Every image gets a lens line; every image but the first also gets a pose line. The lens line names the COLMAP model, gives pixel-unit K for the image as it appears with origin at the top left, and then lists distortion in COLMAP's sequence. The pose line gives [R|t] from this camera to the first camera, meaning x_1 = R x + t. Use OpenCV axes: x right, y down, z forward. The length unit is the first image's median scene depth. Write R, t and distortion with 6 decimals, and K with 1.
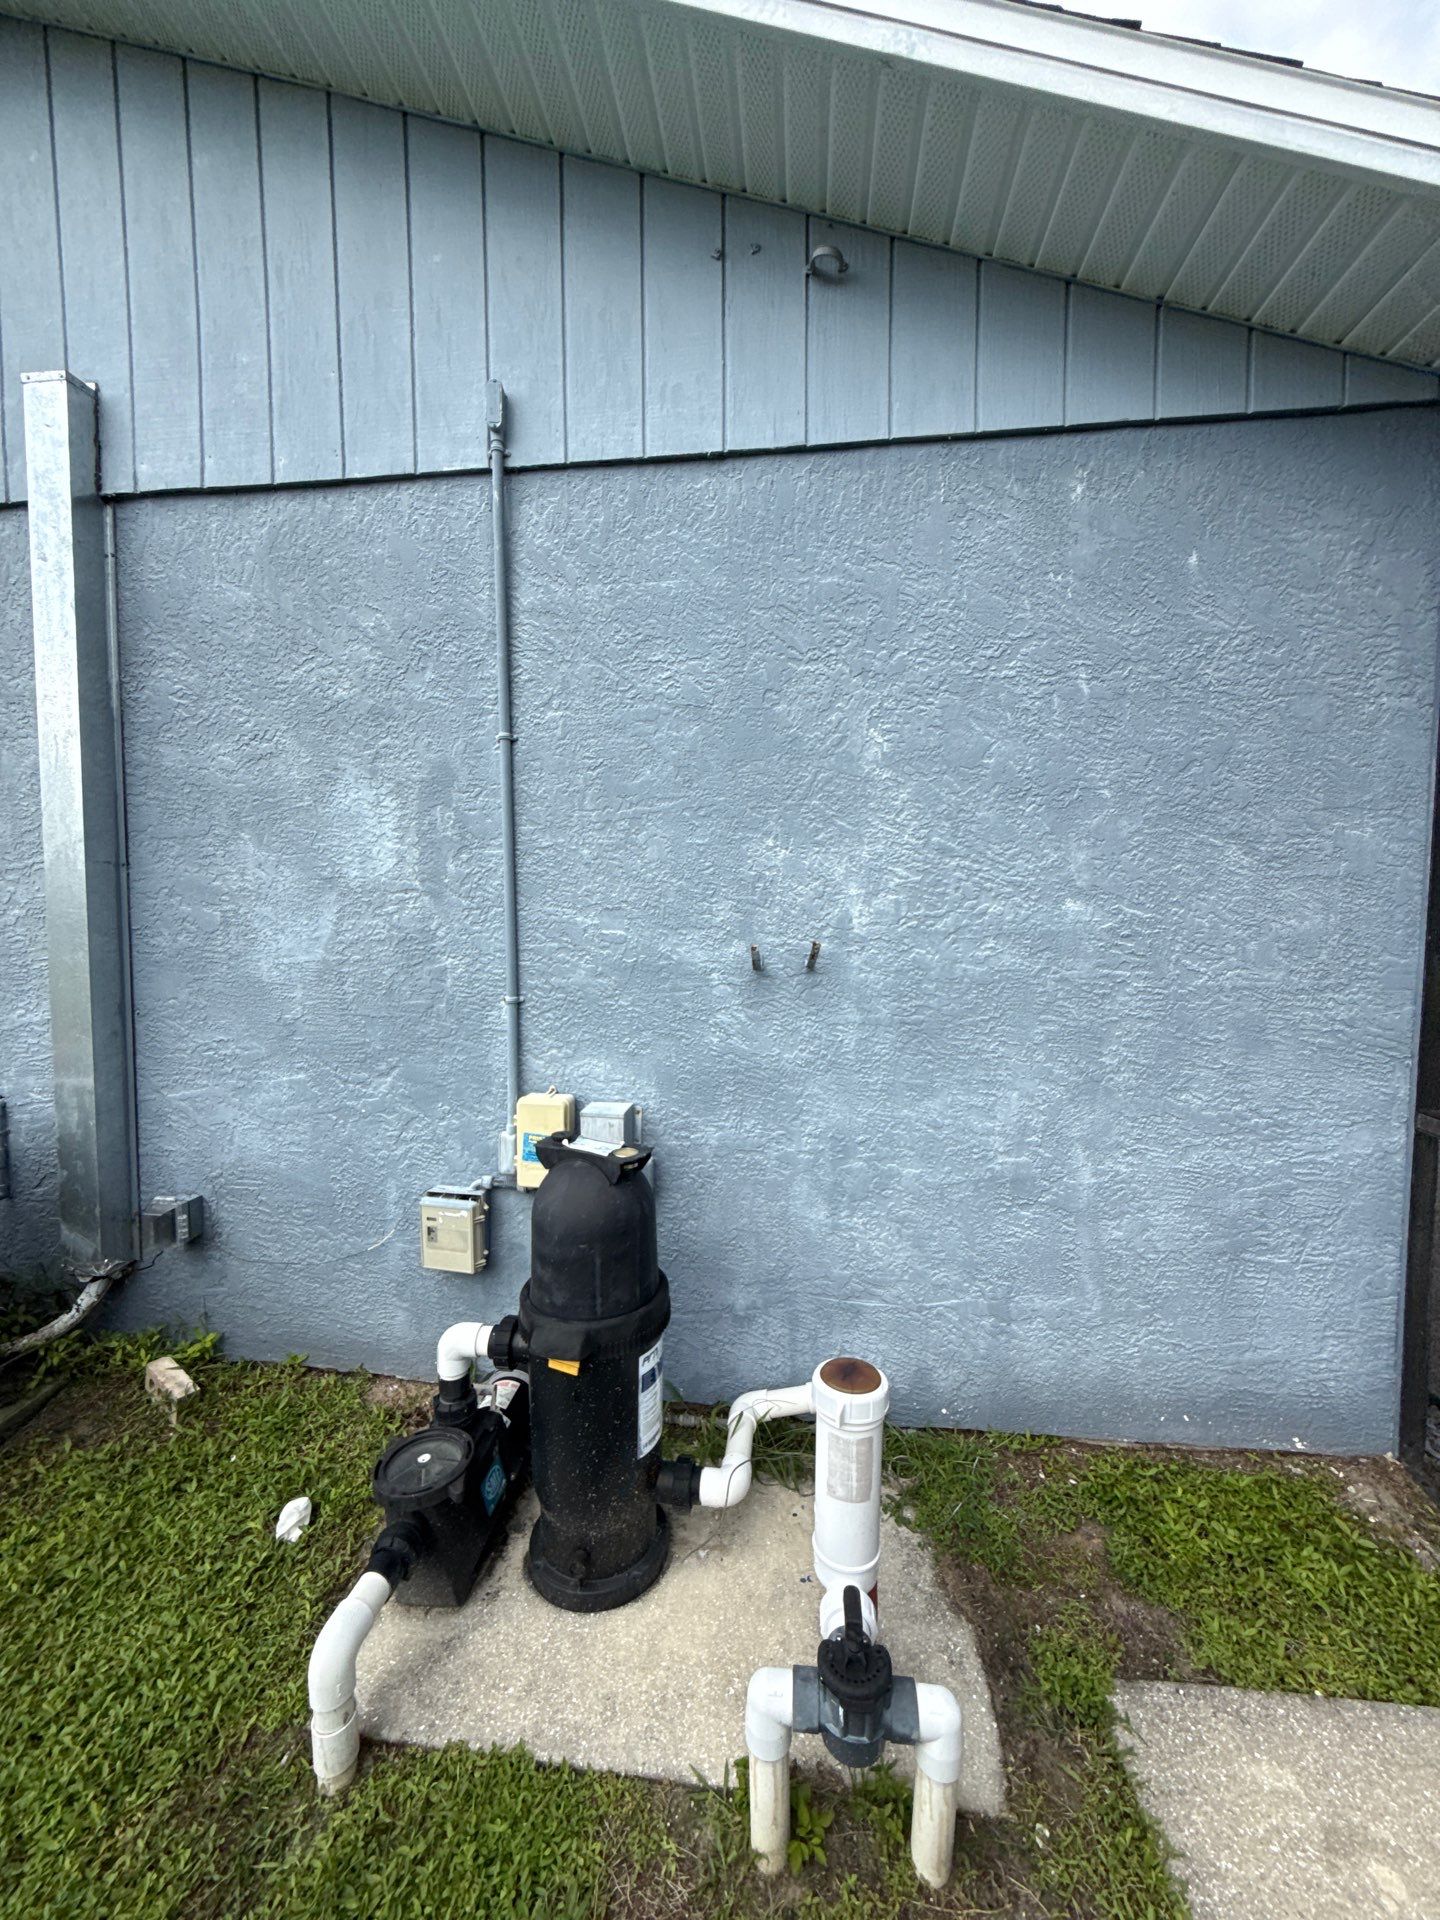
lens RADIAL K [[775.6, 0, 723.2], [0, 775.6, 958.4], [0, 0, 1]] dist [0.014380, -0.000739]
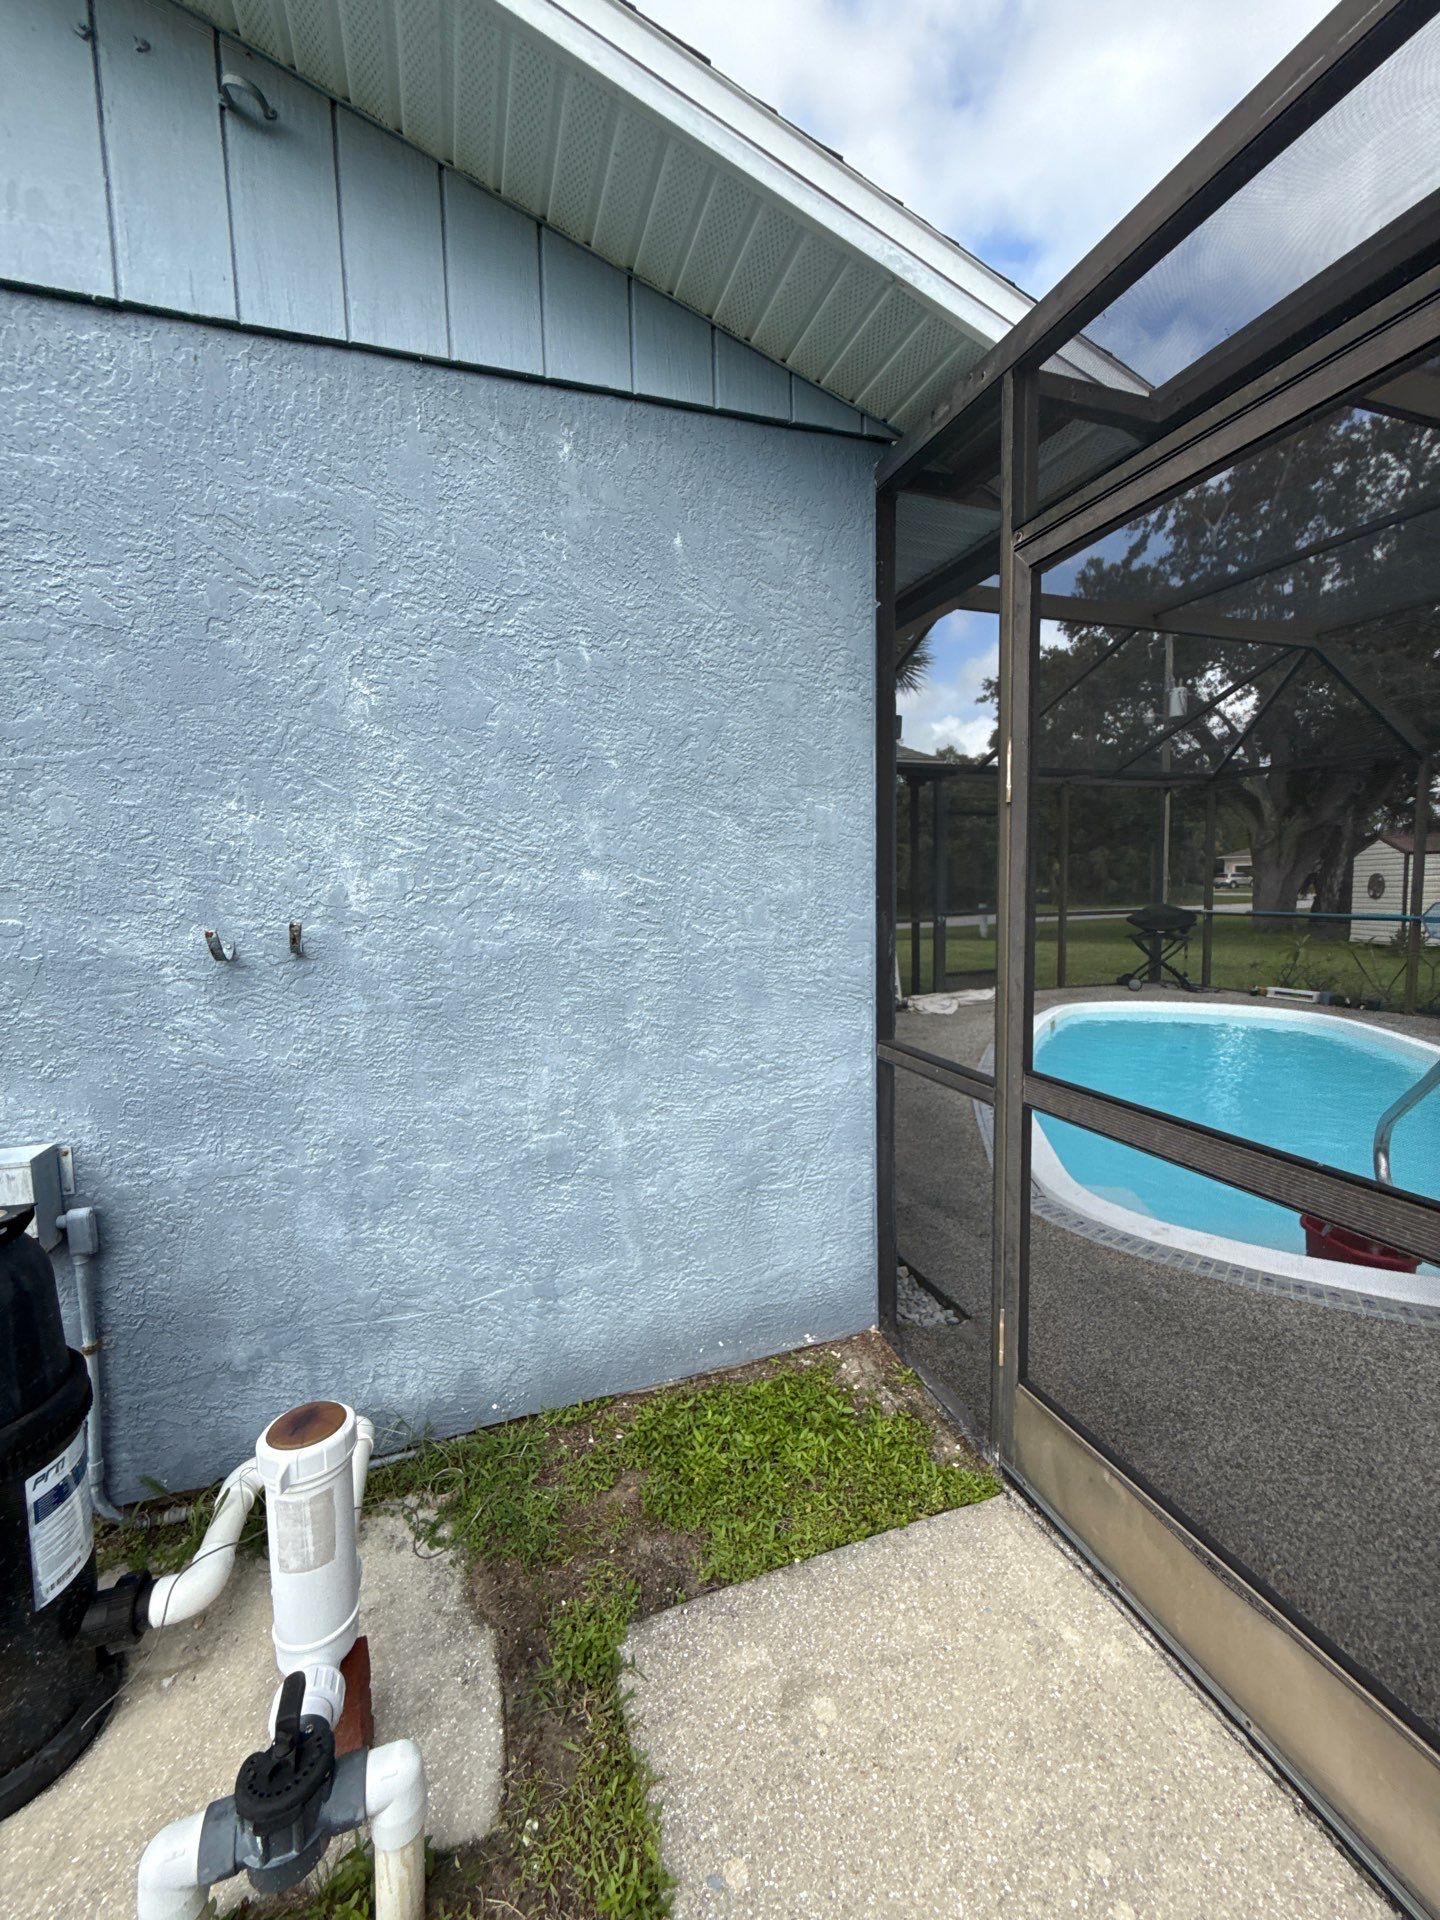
lens RADIAL K [[775.6, 0, 715.0], [0, 775.6, 959.7], [0, 0, 1]] dist [0.014380, -0.000739]
pose [[0.908517, -0.064665, 0.412814, 0.178345], [0.052699, 0.997796, 0.040320, 0.008574], [-0.414511, -0.014876, 0.909922, 0.024931]]
